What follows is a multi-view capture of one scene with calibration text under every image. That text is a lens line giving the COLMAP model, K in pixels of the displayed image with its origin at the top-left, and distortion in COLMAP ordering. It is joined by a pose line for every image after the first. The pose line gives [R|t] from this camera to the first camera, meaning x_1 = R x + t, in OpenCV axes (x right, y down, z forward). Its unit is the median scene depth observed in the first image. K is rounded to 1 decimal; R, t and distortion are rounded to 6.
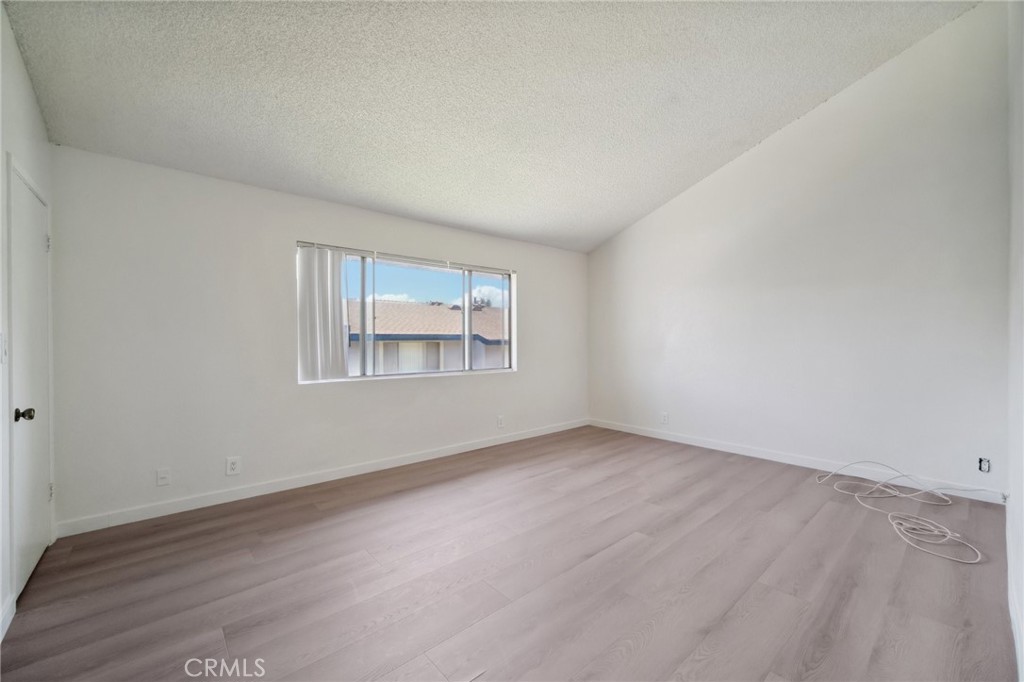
lens RADIAL K [[401.8, 0, 511.4], [0, 401.8, 357.5], [0, 0, 1]] dist [0.000026, -0.000068]
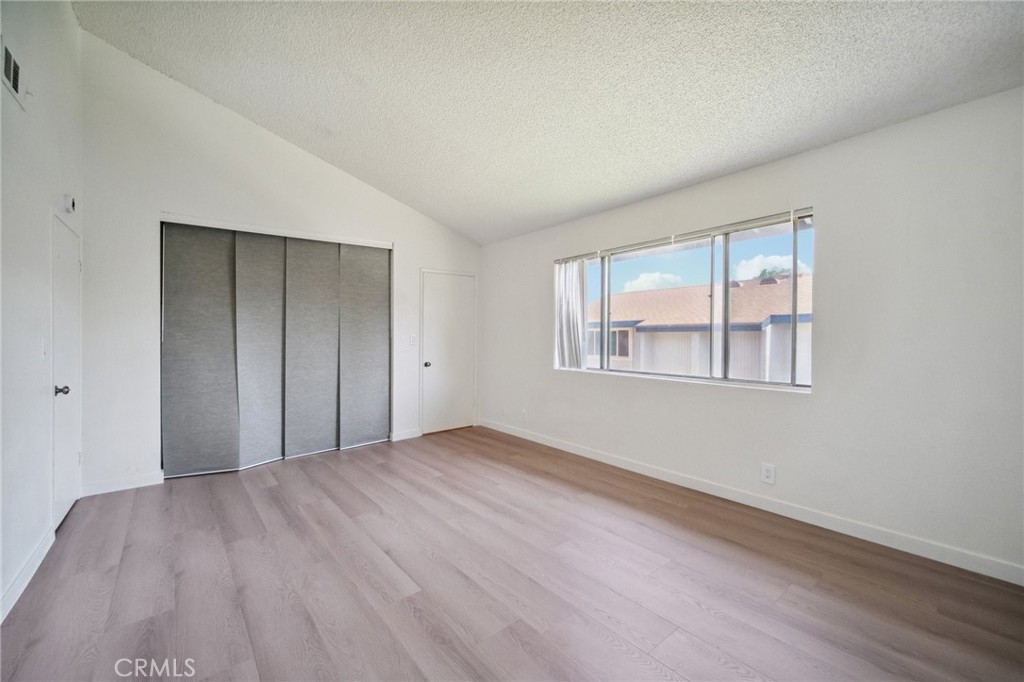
lens RADIAL K [[407.5, 0, 512.0], [0, 407.5, 341.0], [0, 0, 1]] dist [-0.000673, -0.000068]
pose [[-0.020133, 0.016133, -0.999667, 0.746113], [-0.032014, 0.999347, 0.016773, -0.040757], [0.999285, 0.032341, -0.019603, 0.813690]]
